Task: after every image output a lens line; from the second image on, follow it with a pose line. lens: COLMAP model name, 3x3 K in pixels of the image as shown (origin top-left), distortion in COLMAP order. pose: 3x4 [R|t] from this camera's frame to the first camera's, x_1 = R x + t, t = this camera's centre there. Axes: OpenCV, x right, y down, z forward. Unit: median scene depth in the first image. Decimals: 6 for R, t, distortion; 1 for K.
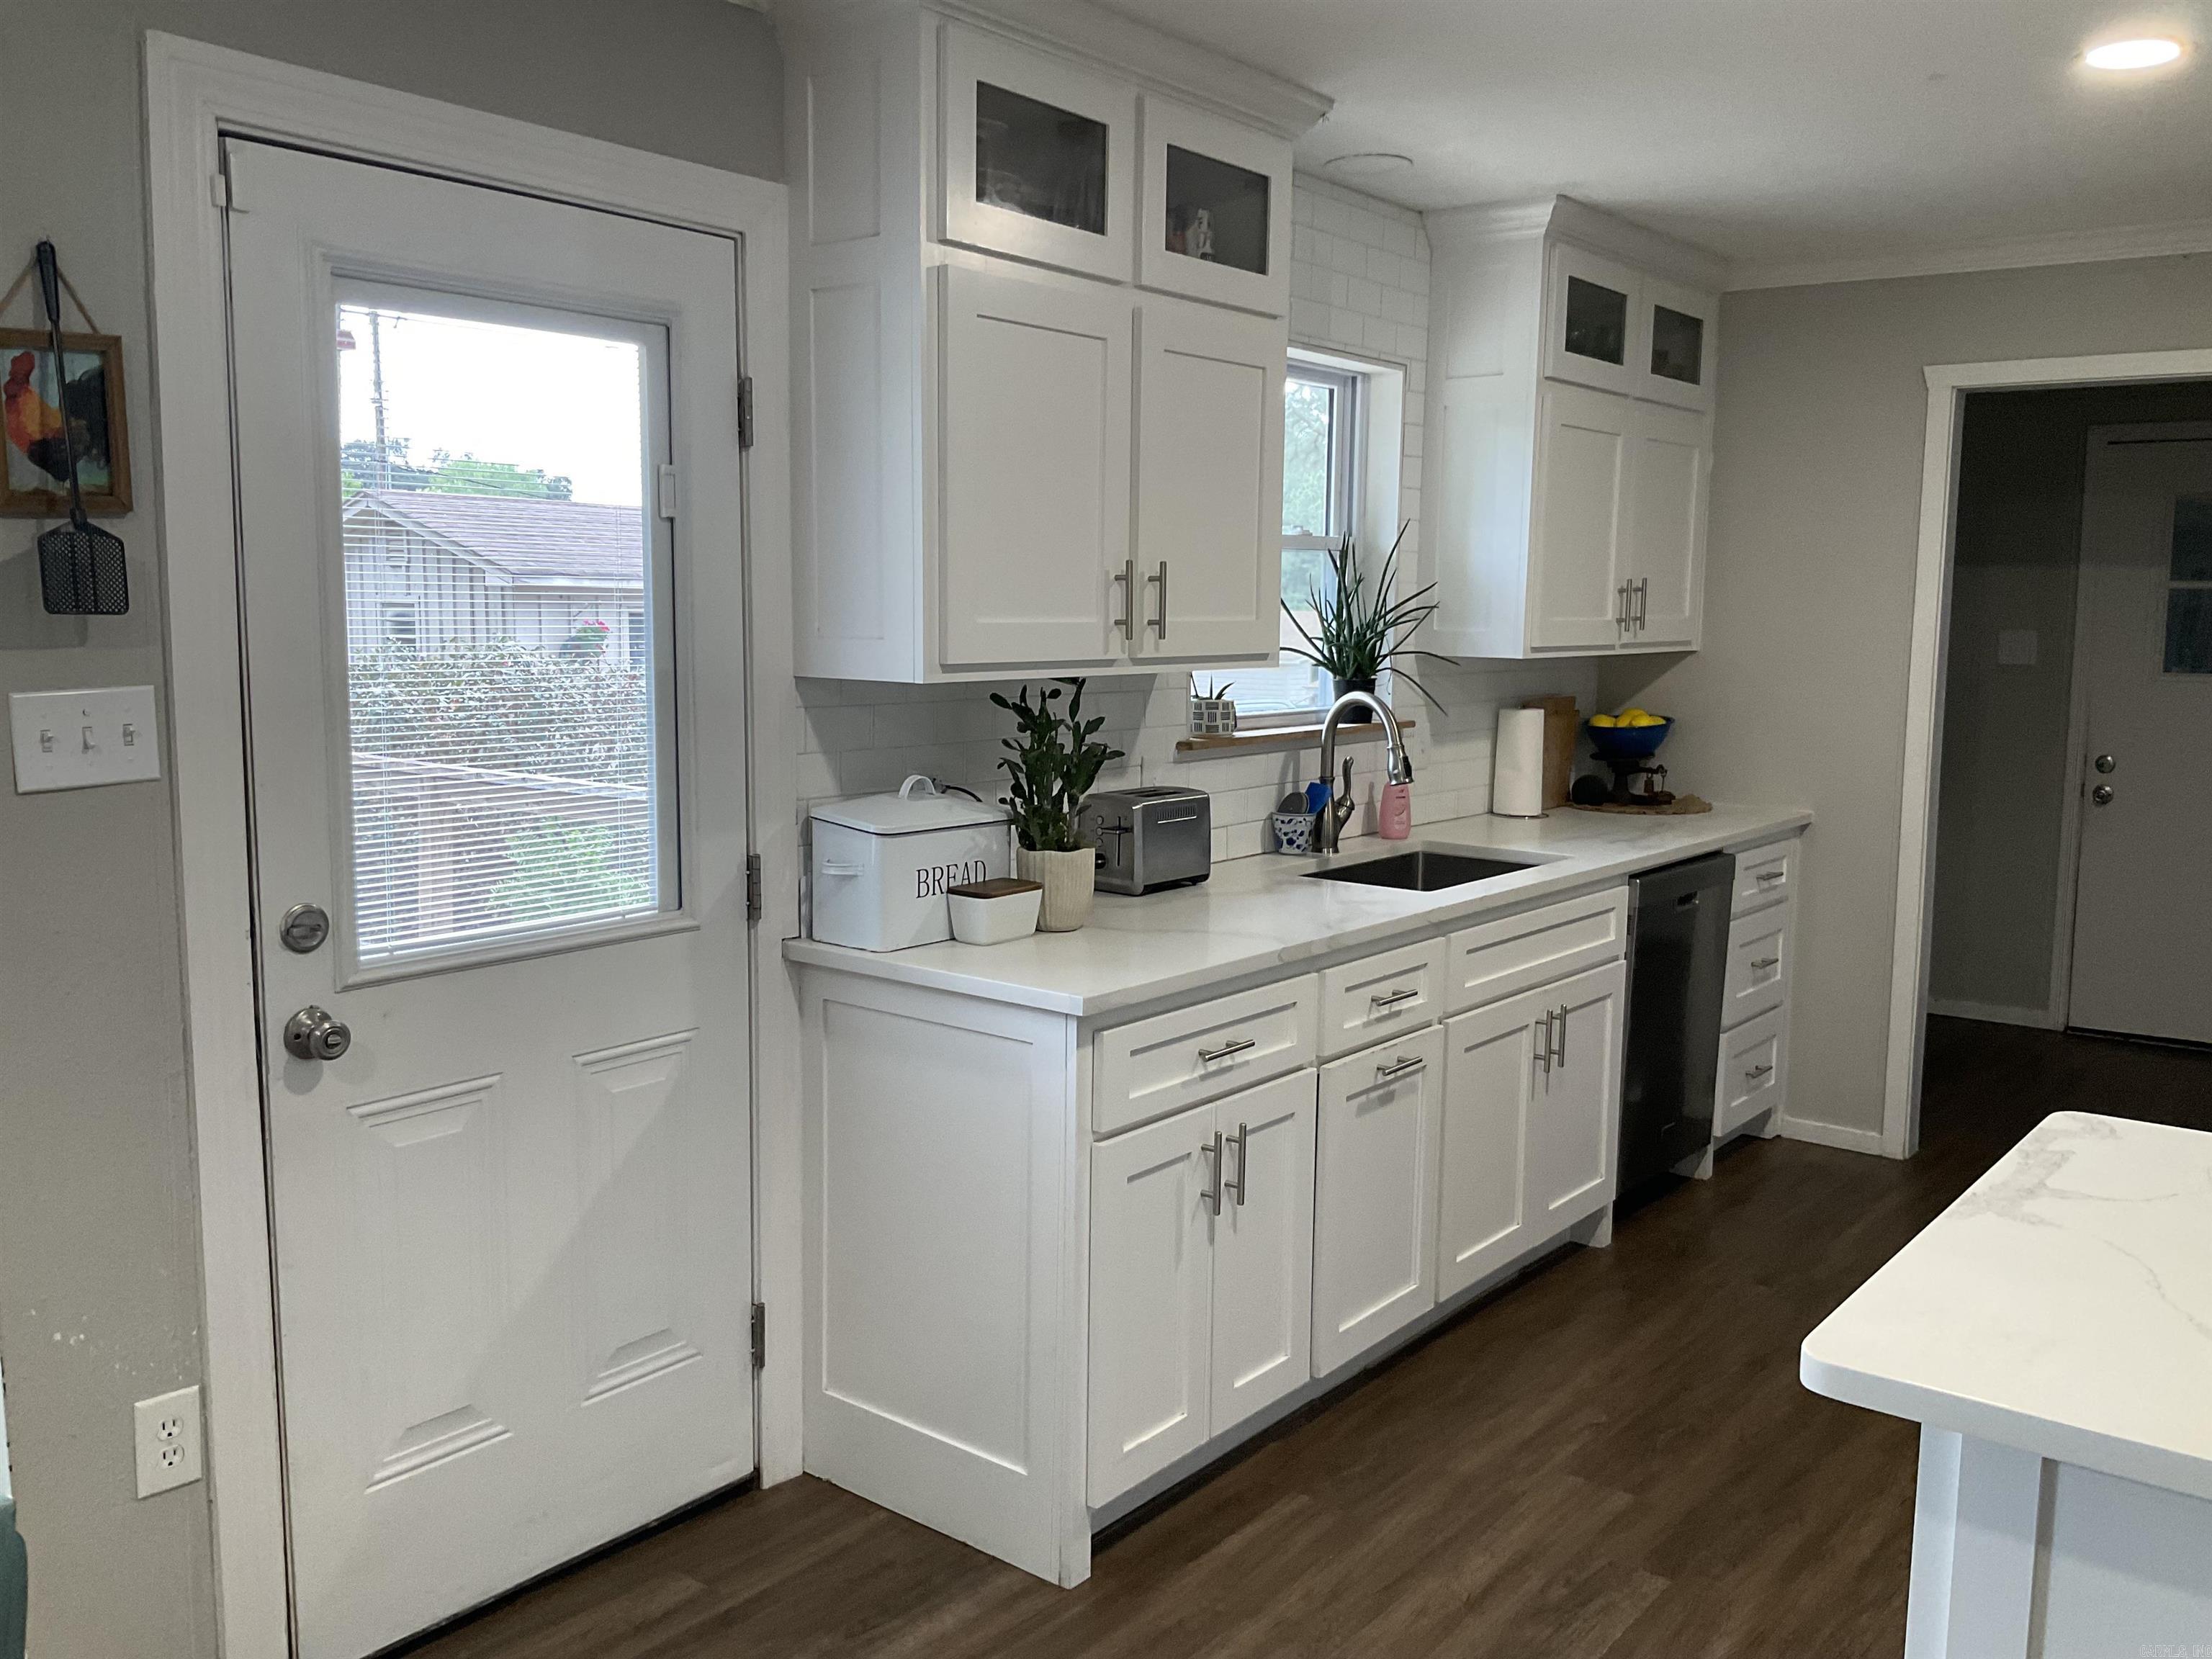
lens RADIAL K [[1863.0, 0, 1091.9], [0, 1863.0, 826.0], [0, 0, 1]] dist [0.097527, -0.198235]
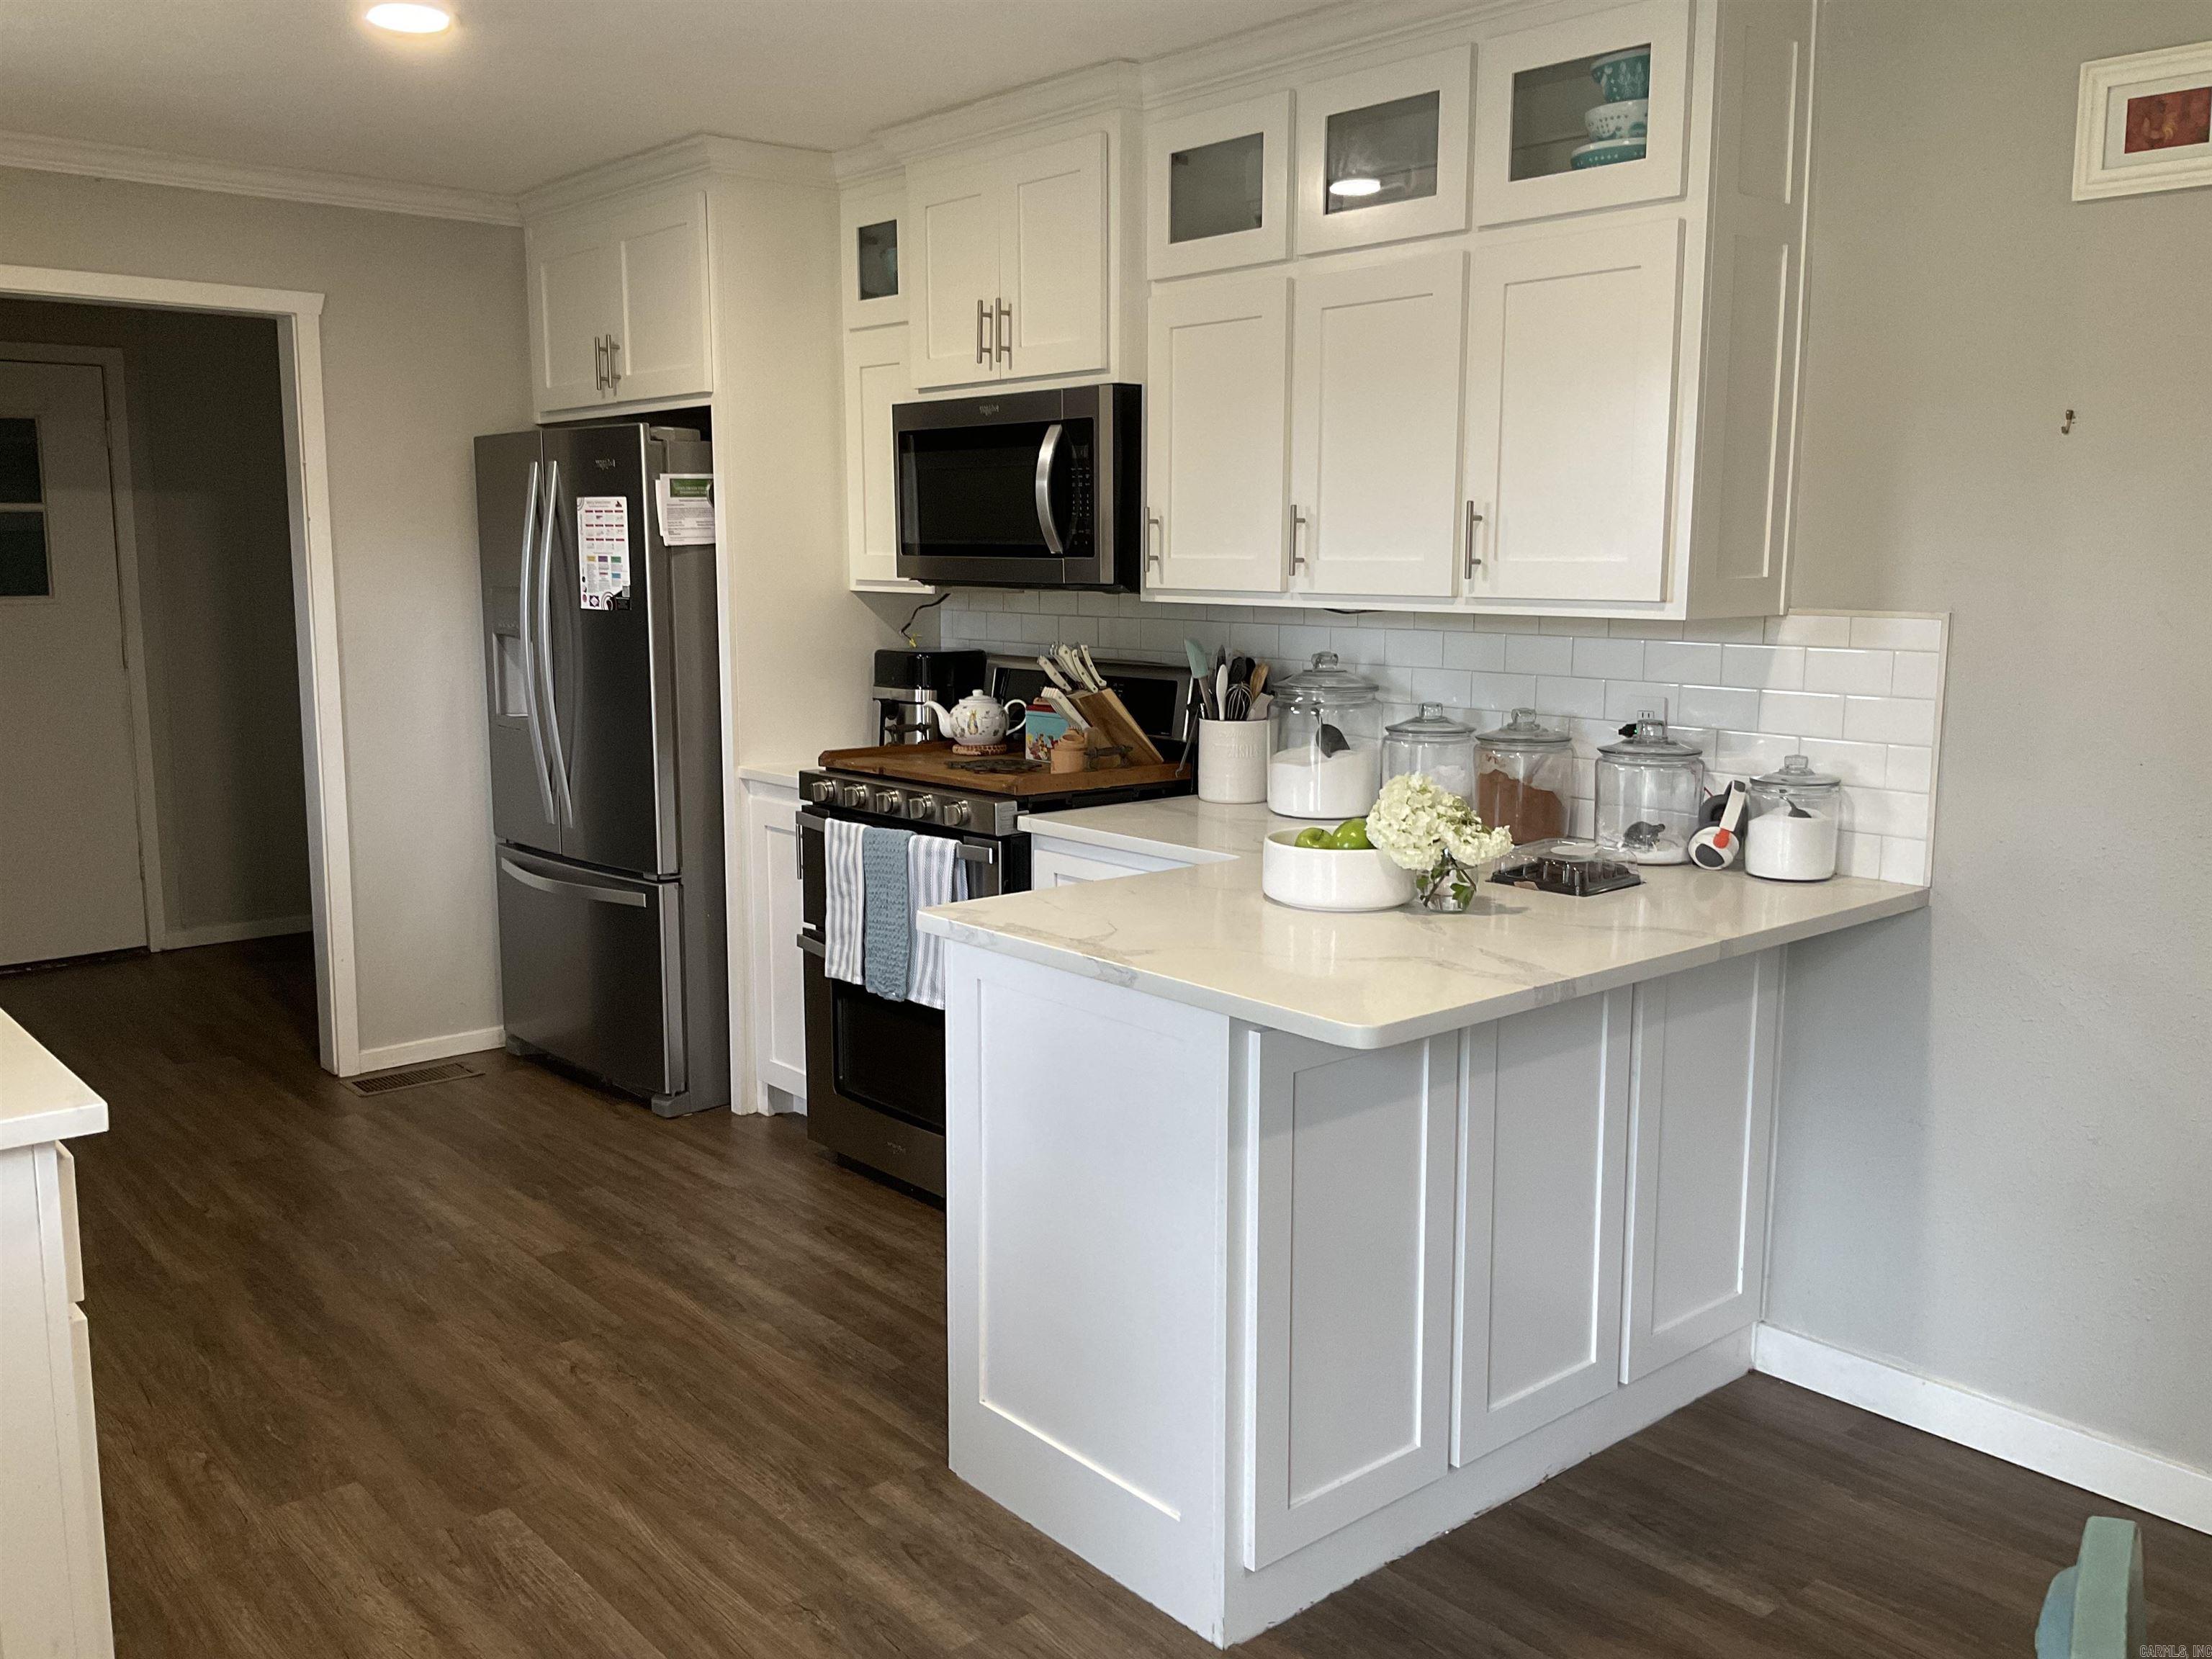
lens RADIAL K [[1863.0, 0, 1107.6], [0, 1863.0, 825.2], [0, 0, 1]] dist [0.097527, -0.198235]
pose [[0.181595, -0.157307, 0.970710, -0.514188], [0.119040, 0.983380, 0.137091, -0.050831], [-0.976142, 0.090659, 0.197303, 0.431122]]
